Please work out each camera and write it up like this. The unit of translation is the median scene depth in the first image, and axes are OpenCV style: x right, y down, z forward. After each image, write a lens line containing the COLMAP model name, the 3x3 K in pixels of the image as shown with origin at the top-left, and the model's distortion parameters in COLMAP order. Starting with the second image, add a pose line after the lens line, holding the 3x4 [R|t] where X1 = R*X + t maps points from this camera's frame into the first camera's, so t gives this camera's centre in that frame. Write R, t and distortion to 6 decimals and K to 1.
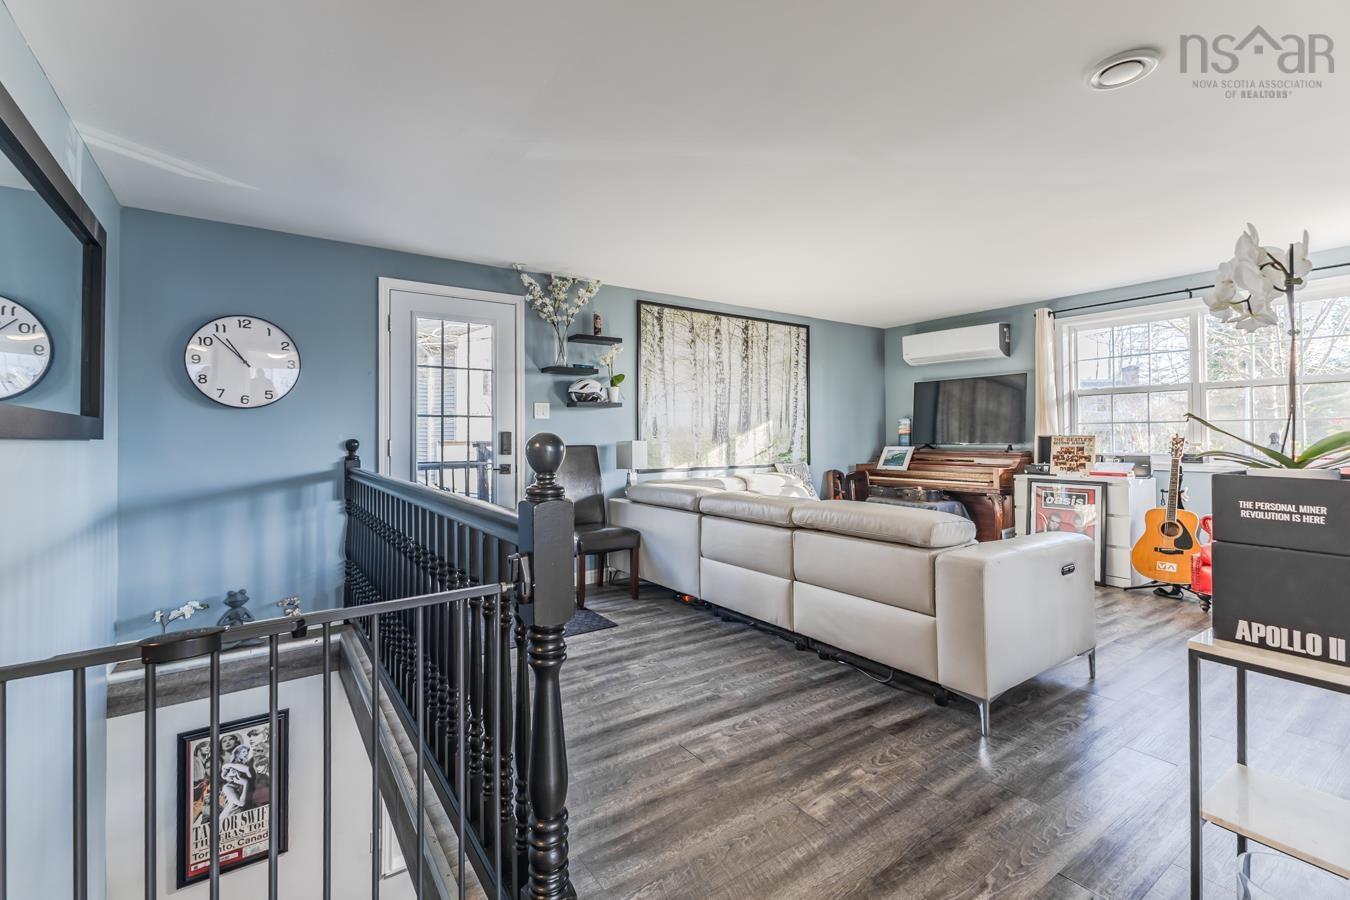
lens RADIAL K [[589.7, 0, 691.4], [0, 589.7, 430.3], [0, 0, 1]] dist [0.005155, -0.002993]
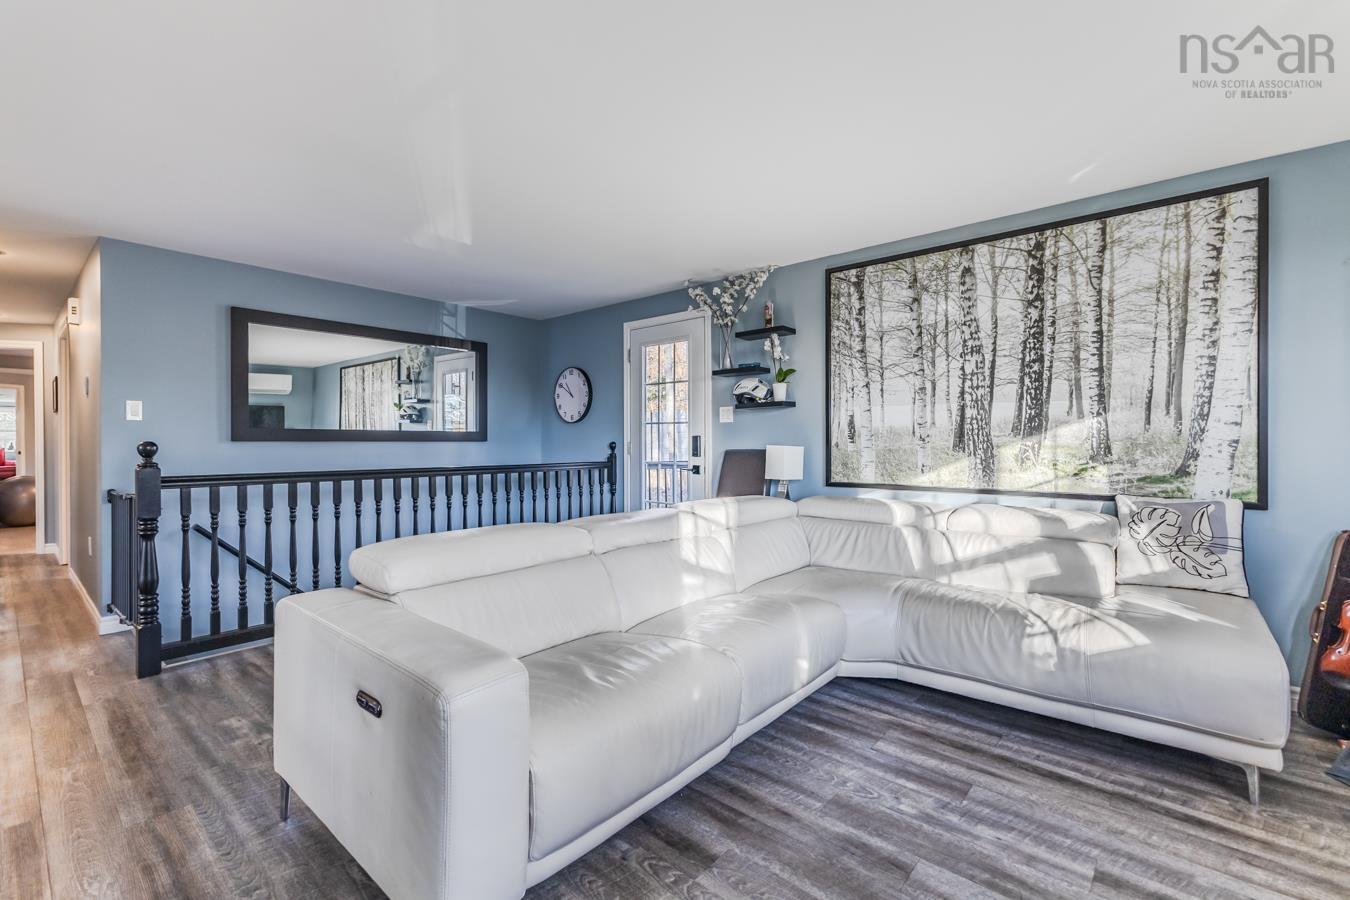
lens RADIAL K [[589.7, 0, 677.4], [0, 589.7, 439.2], [0, 0, 1]] dist [0.005155, -0.002993]
pose [[0.234822, 0.003196, -0.972033, 0.882624], [0.012327, 0.999904, 0.006266, 0.001924], [0.971960, -0.013454, 0.234760, 0.842916]]
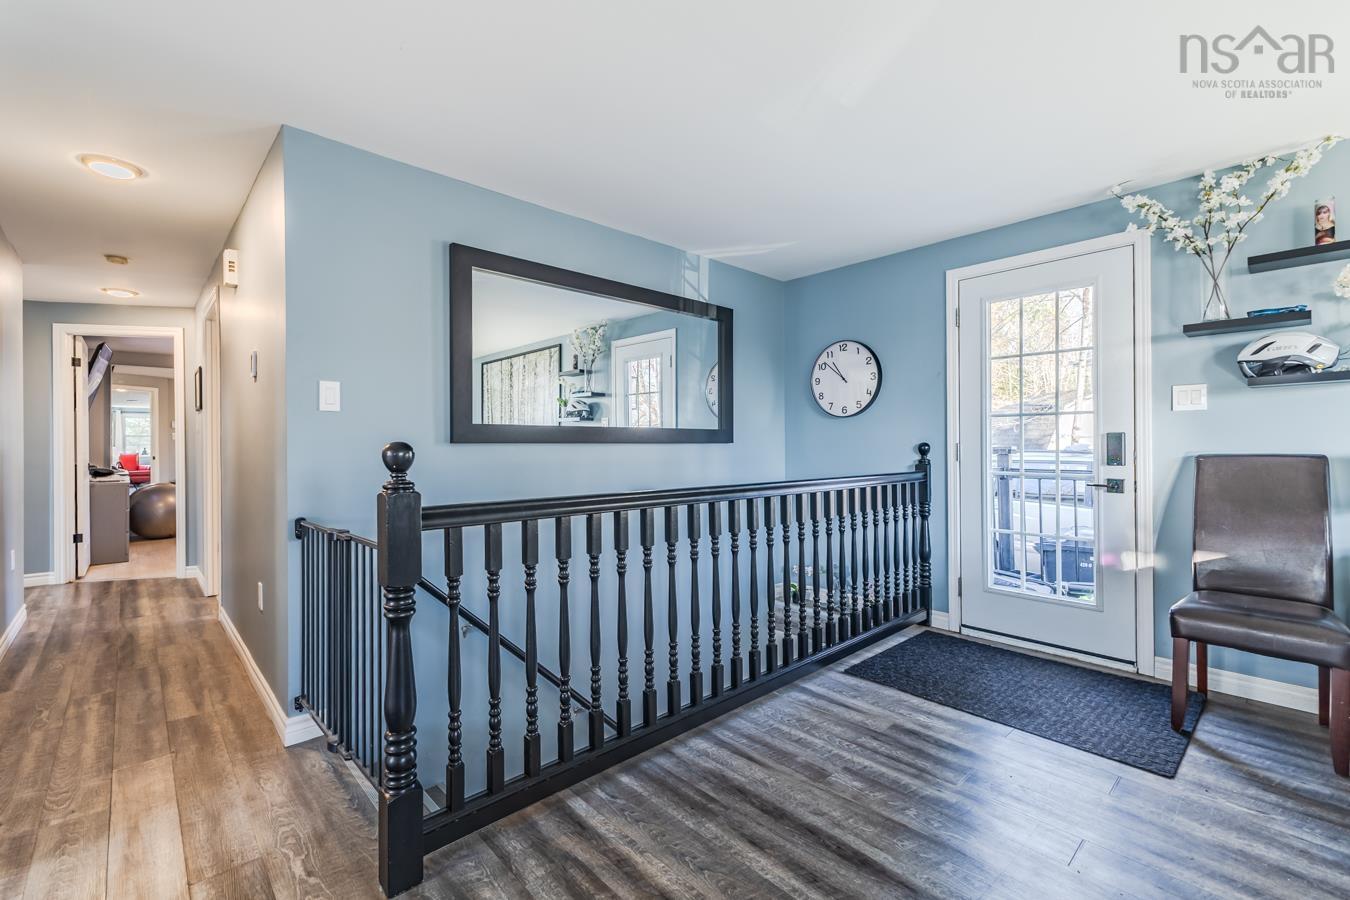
lens RADIAL K [[589.7, 0, 671.2], [0, 589.7, 440.7], [0, 0, 1]] dist [0.005155, -0.002993]
pose [[0.122124, -0.001104, -0.992514, 0.374133], [0.016942, 0.999856, 0.000973, 0.003093], [0.992370, -0.016934, 0.122126, 0.469646]]
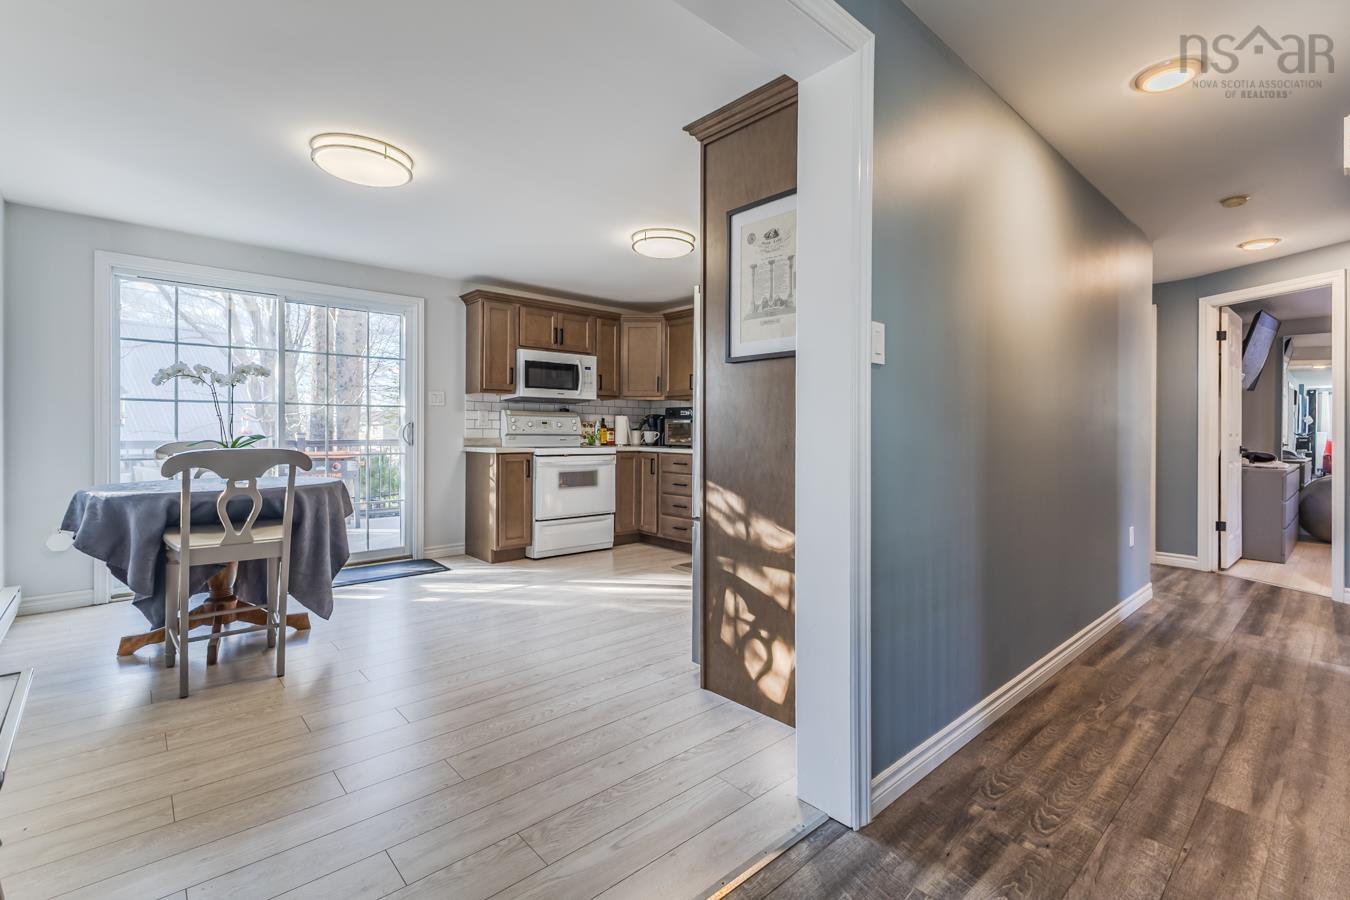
lens RADIAL K [[614.6, 0, 684.3], [0, 614.6, 432.8], [0, 0, 1]] dist [0.002696, -0.000525]
pose [[-0.992062, -0.000384, -0.125750, 0.106346], [0.000342, 0.999983, -0.005749, 0.016923], [0.125750, -0.005746, -0.992045, 0.425404]]
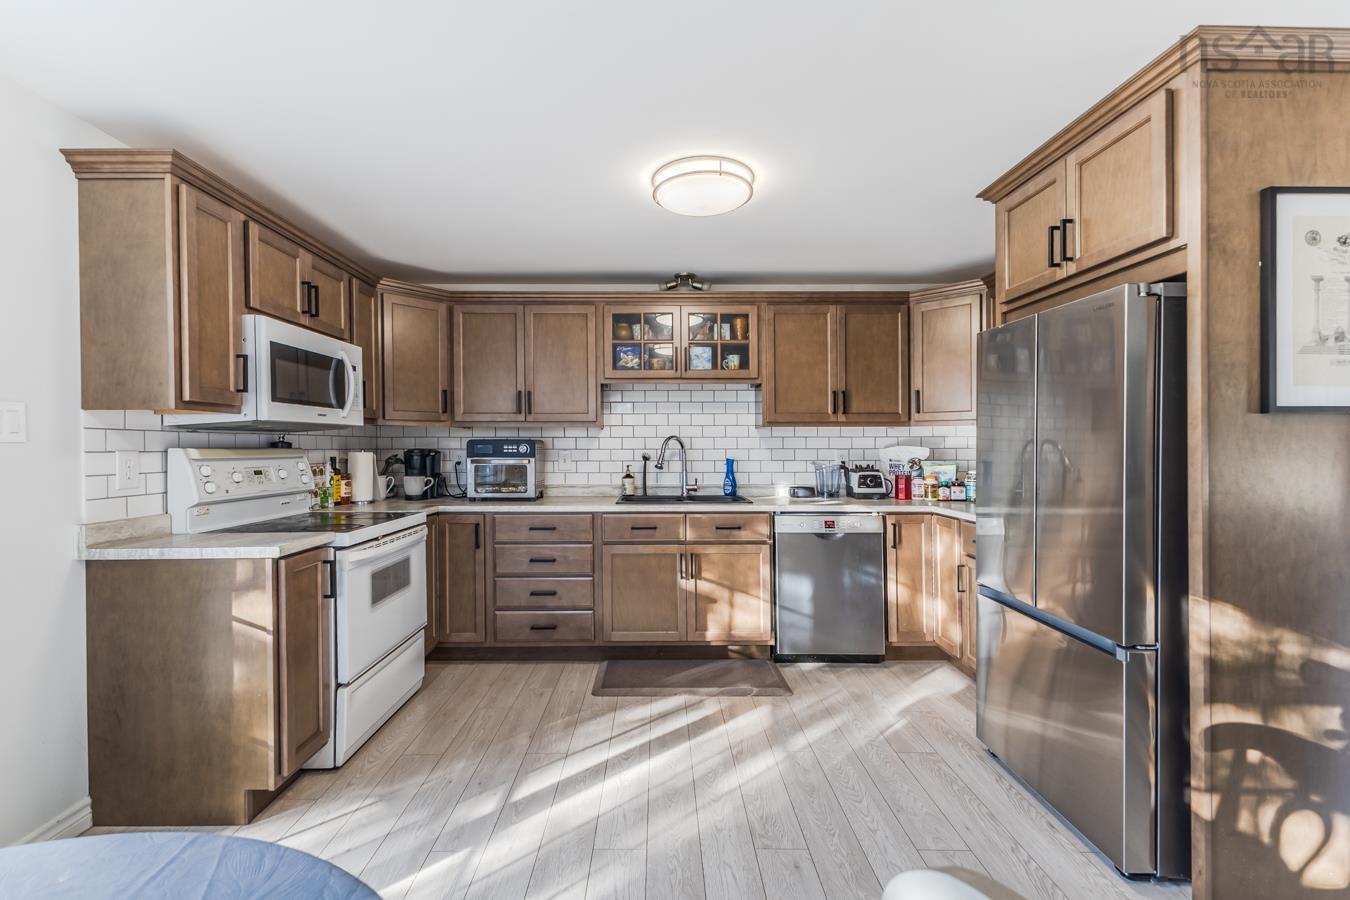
lens RADIAL K [[589.7, 0, 669.6], [0, 589.7, 445.7], [0, 0, 1]] dist [0.005155, -0.002993]
pose [[-0.570863, 0.006424, -0.821020, 0.599790], [0.012007, 0.999928, -0.000525, -0.047804], [0.820958, -0.010158, -0.570899, -0.384125]]
